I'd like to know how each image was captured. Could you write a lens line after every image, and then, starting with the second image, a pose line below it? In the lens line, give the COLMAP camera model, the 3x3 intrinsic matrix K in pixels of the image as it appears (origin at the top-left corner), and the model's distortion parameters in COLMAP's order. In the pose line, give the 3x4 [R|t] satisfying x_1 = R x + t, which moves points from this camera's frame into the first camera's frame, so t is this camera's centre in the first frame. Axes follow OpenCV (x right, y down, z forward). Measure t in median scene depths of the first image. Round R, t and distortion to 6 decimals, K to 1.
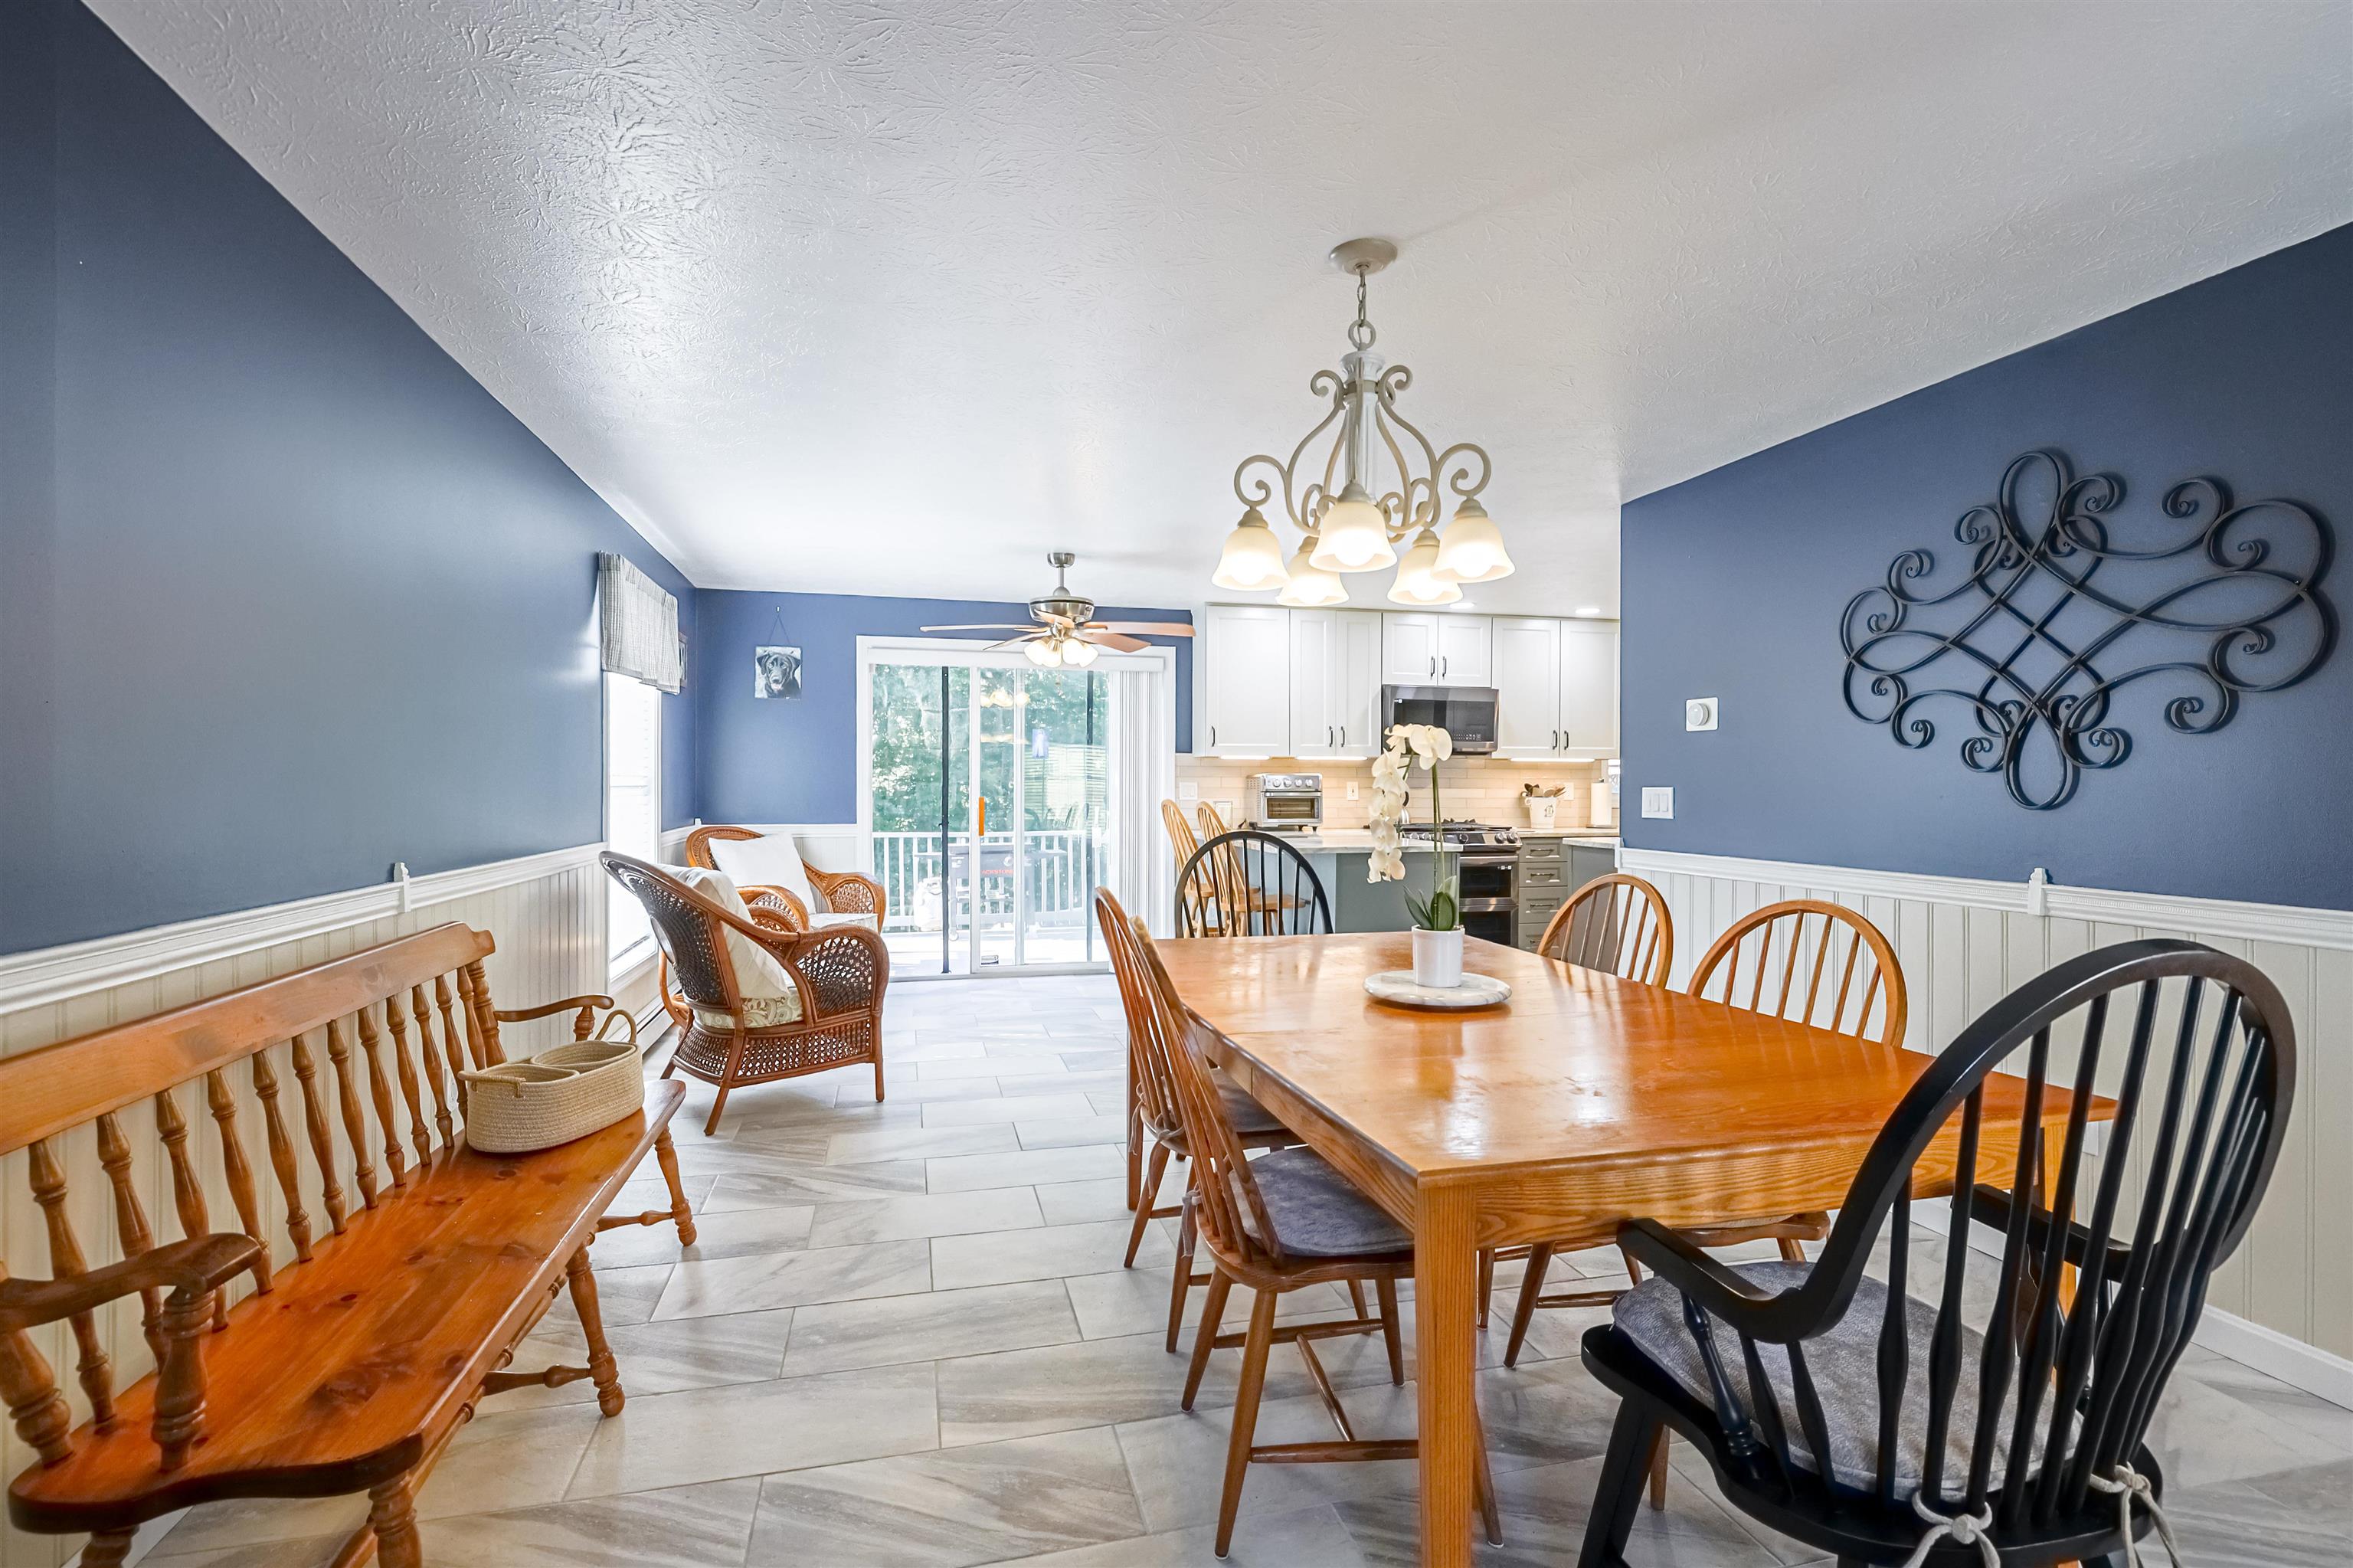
lens RADIAL K [[1050.9, 0, 1176.5], [0, 1050.9, 784.0], [0, 0, 1]] dist [-0.012370, 0.000496]
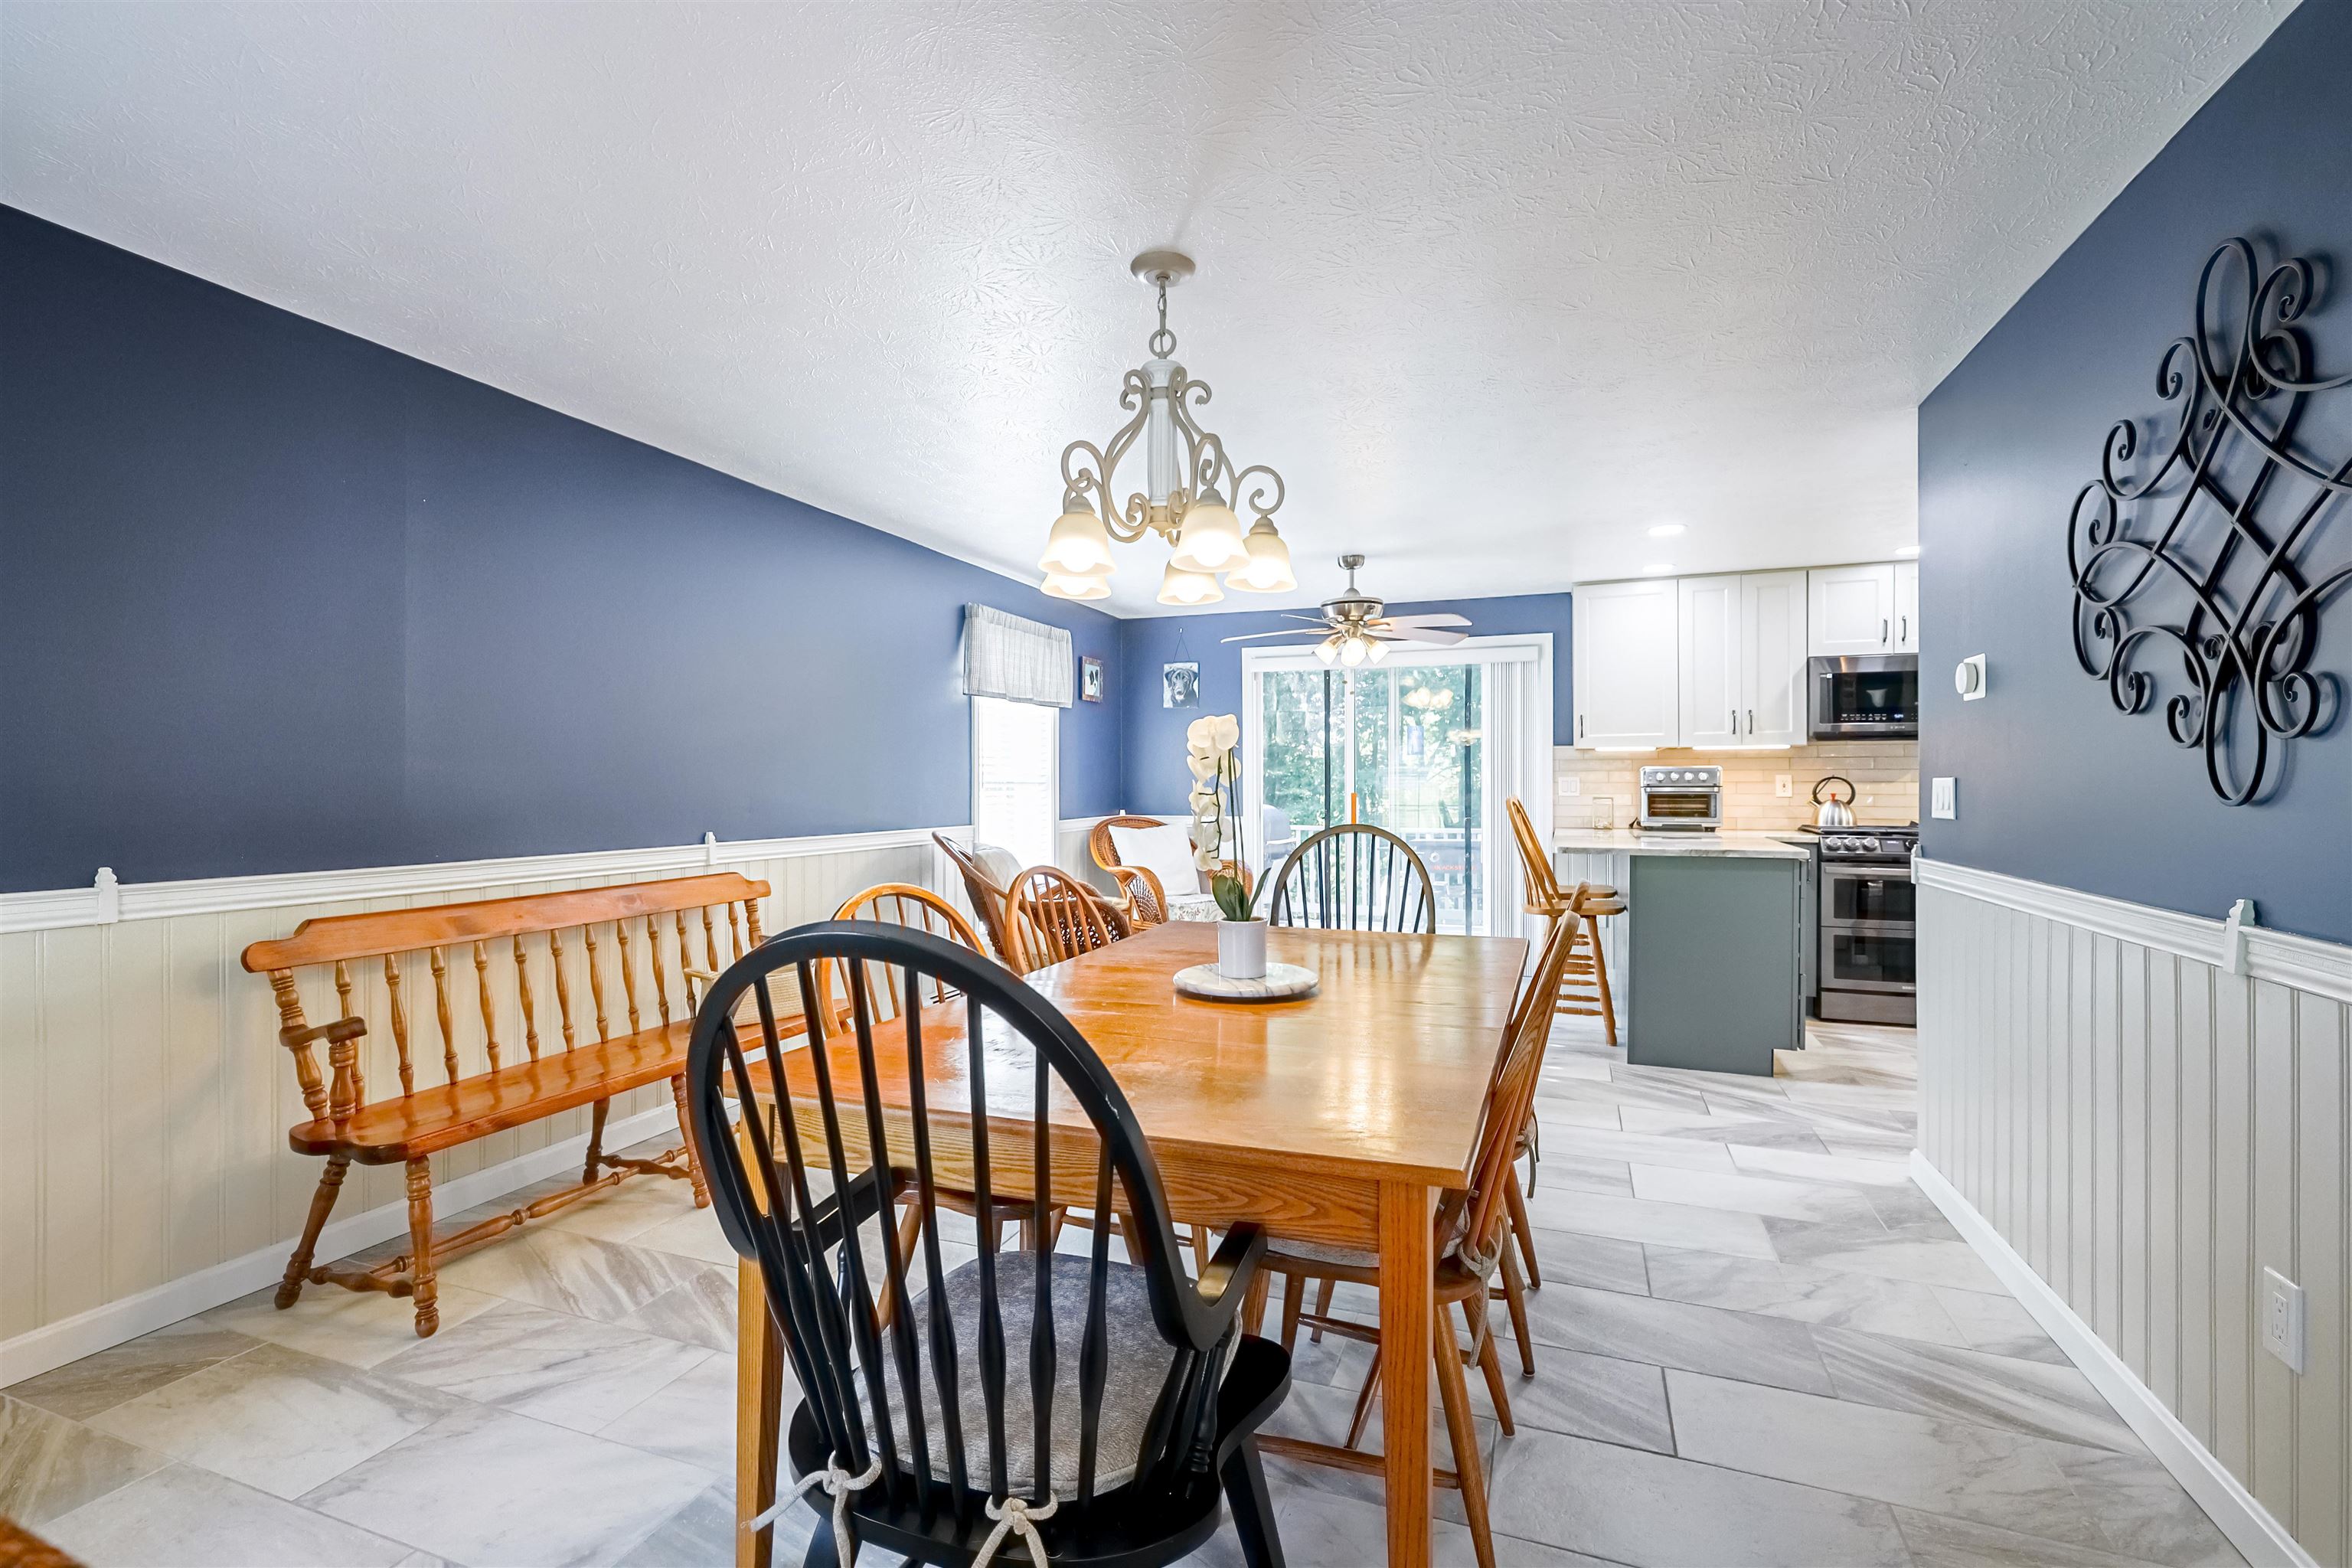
lens RADIAL K [[1041.5, 0, 1207.0], [0, 1041.5, 787.2], [0, 0, 1]] dist [0.000709, 0.000005]
pose [[0.831159, -0.002367, -0.556030, 0.303764], [0.004578, 0.999986, 0.002587, 0.004050], [0.556016, -0.004696, 0.831158, 0.061755]]
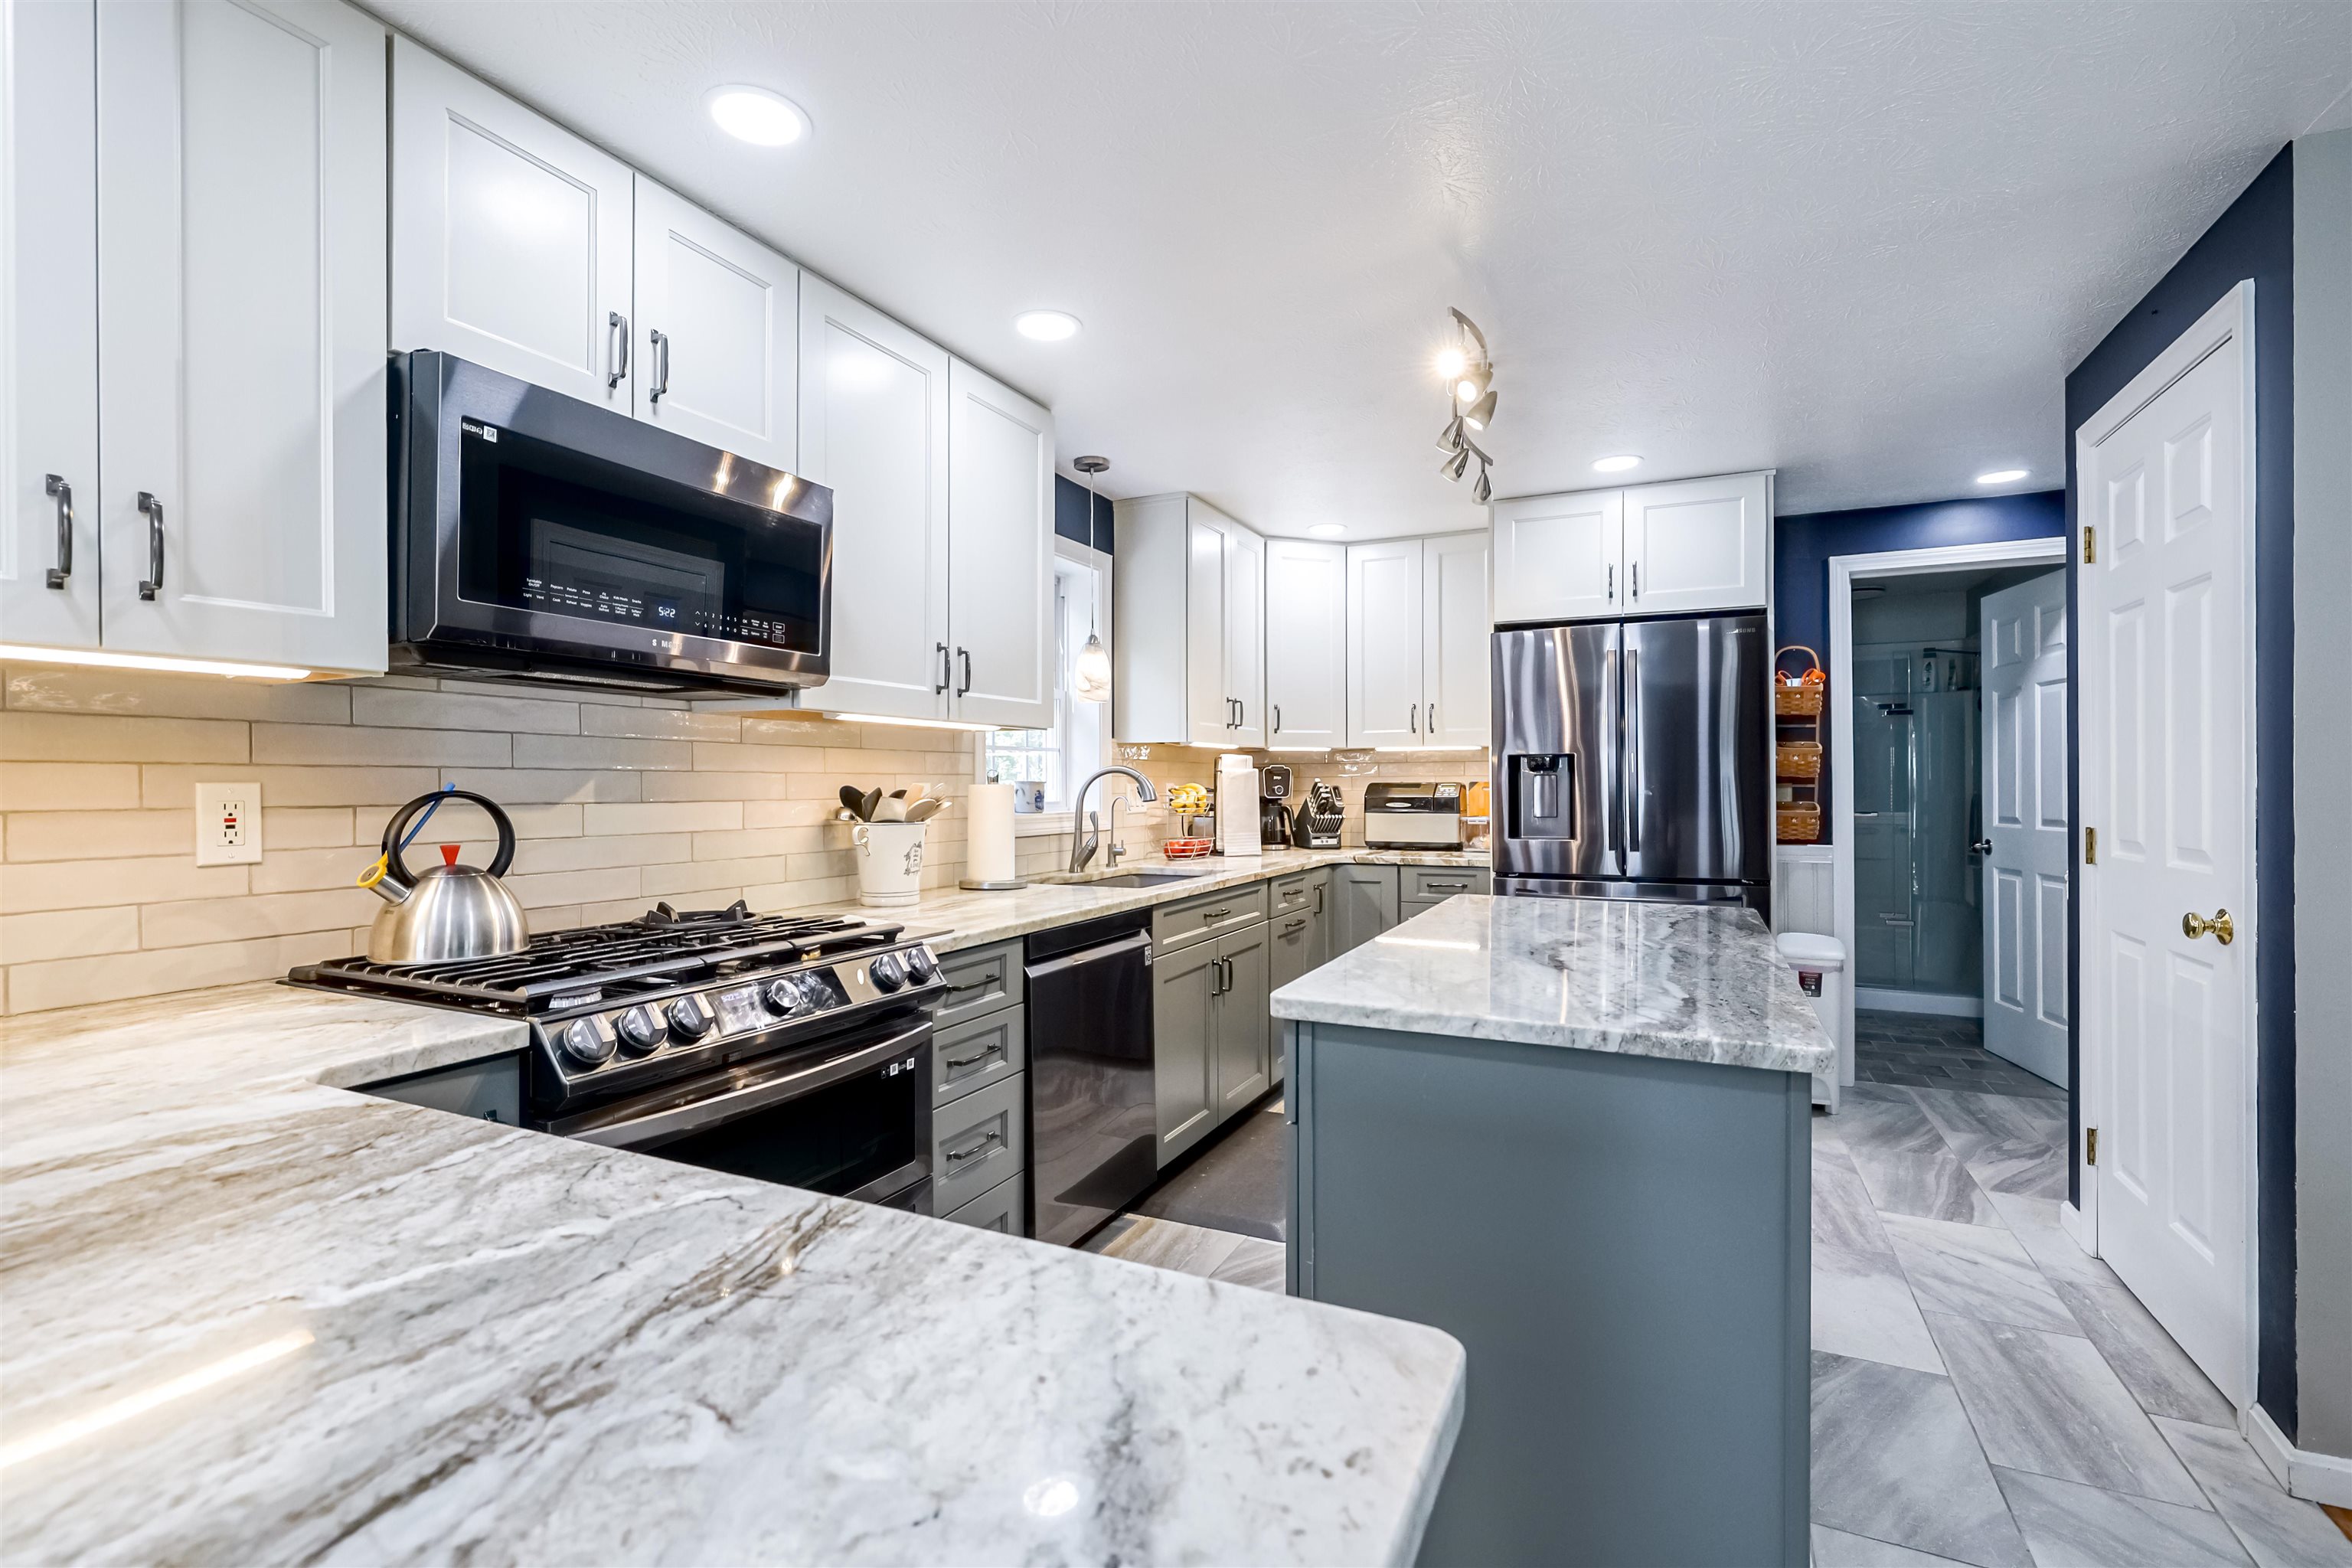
lens RADIAL K [[1050.4, 0, 1176.0], [0, 1050.4, 784.0], [0, 0, 1]] dist [-0.012370, 0.000496]
pose [[0.635507, -0.004562, 0.772082, 0.152348], [0.007293, 0.999973, -0.000095, -0.000545], [-0.772061, 0.005691, 0.635523, 0.855930]]
